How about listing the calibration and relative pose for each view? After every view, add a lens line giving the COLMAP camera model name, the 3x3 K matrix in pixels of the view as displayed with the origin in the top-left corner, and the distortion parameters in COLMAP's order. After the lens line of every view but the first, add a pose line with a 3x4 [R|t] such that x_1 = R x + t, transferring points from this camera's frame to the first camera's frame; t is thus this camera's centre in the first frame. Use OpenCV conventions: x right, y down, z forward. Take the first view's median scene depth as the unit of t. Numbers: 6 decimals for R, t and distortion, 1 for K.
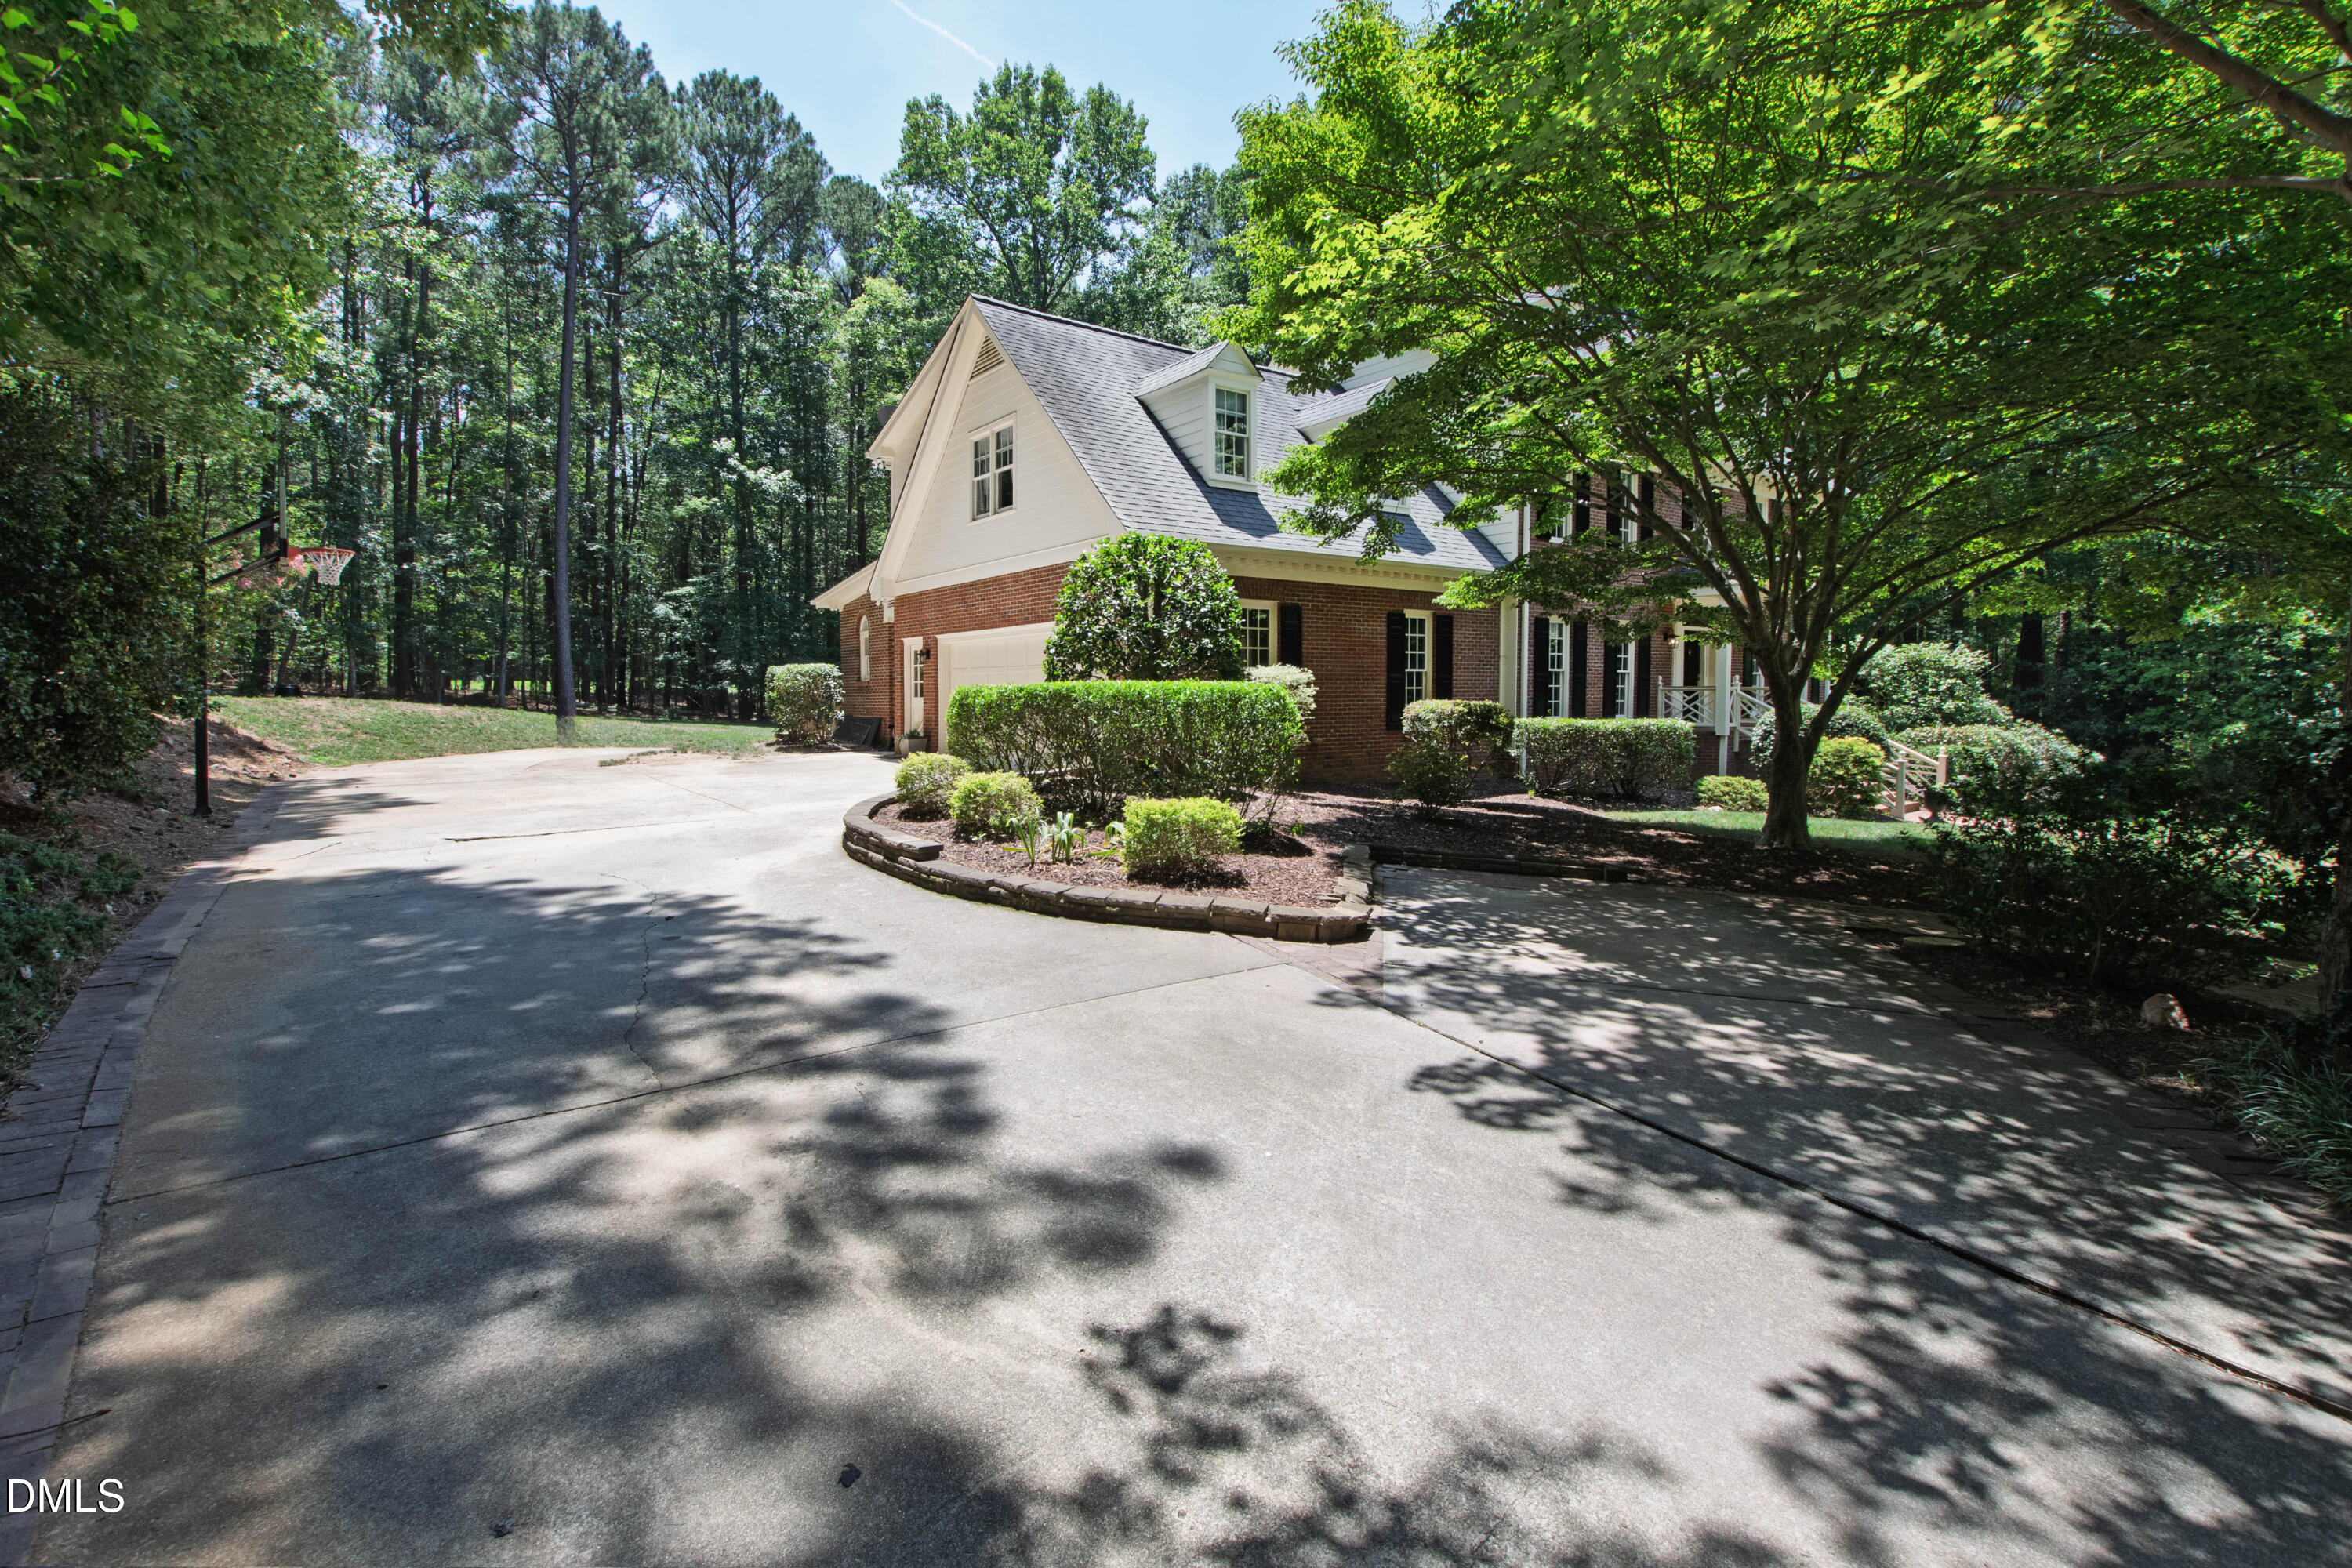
lens RADIAL K [[1047.8, 0, 1183.1], [0, 1047.8, 782.5], [0, 0, 1]] dist [0.004101, -0.000306]
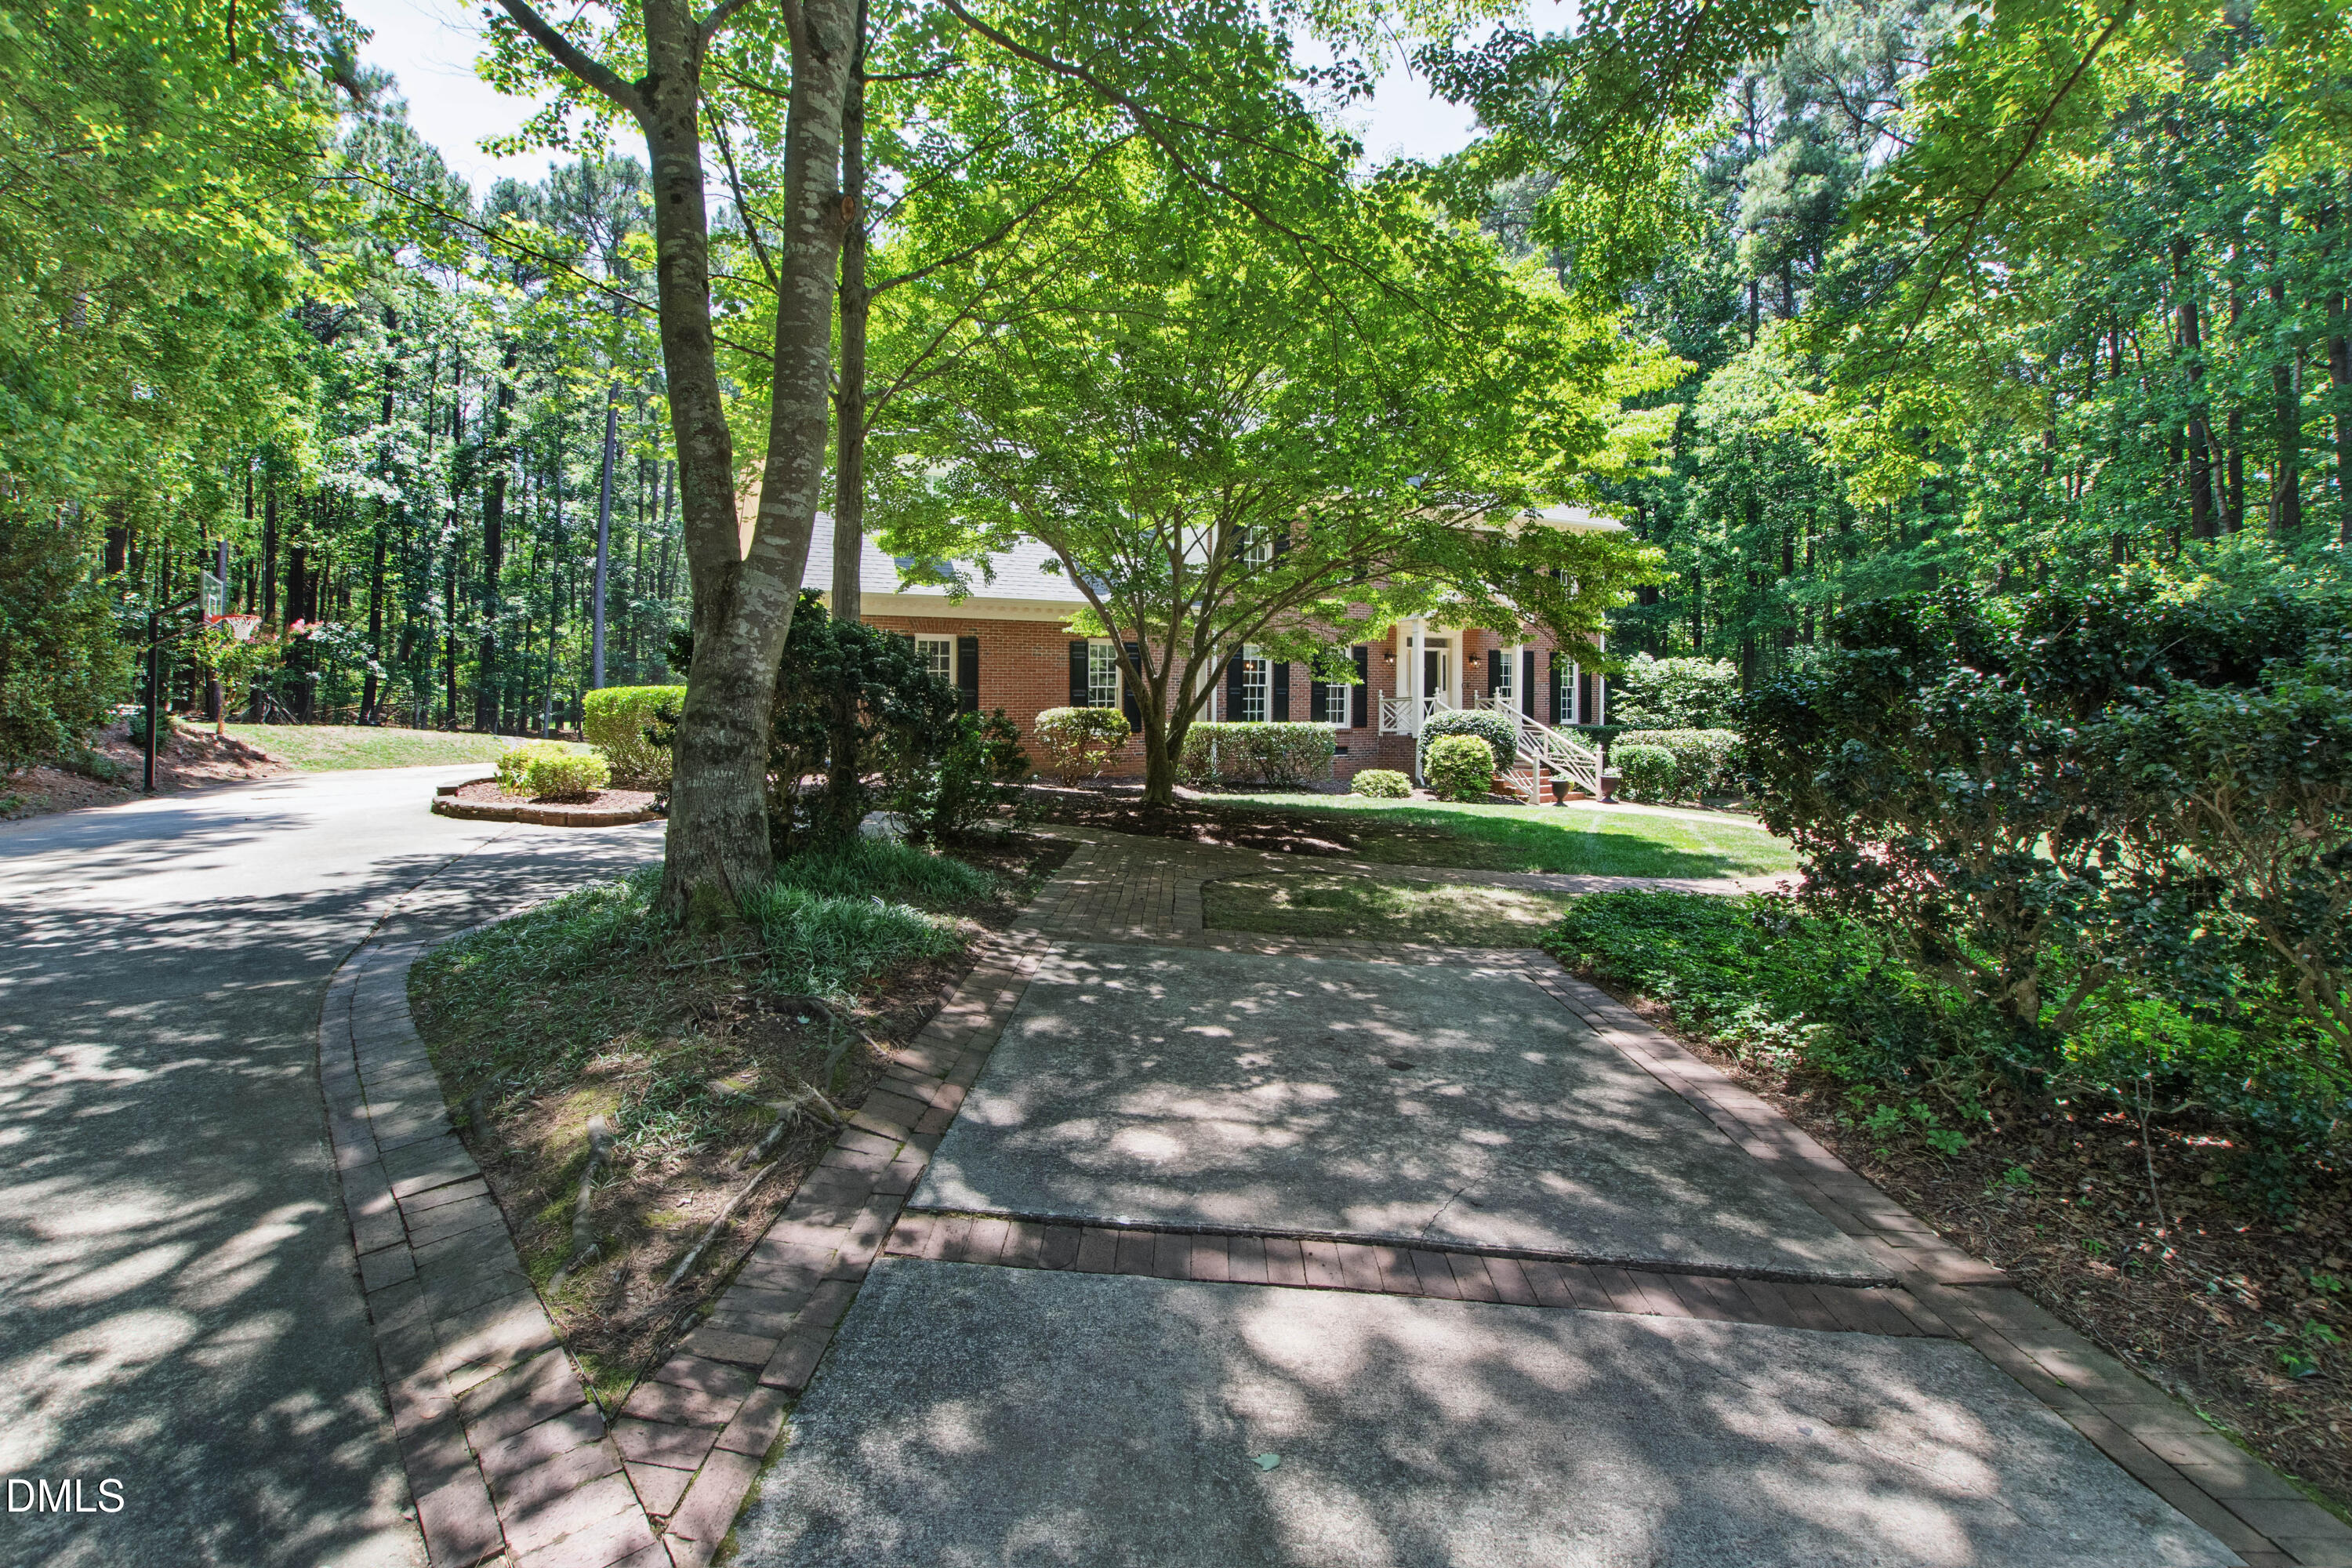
lens RADIAL K [[1047.8, 0, 1184.7], [0, 1047.8, 773.9], [0, 0, 1]] dist [0.004101, -0.000306]
pose [[0.993243, -0.013045, -0.115315, 0.243829], [0.007984, 0.998989, -0.044243, 0.027318], [0.115775, 0.043023, 0.992343, -0.108370]]
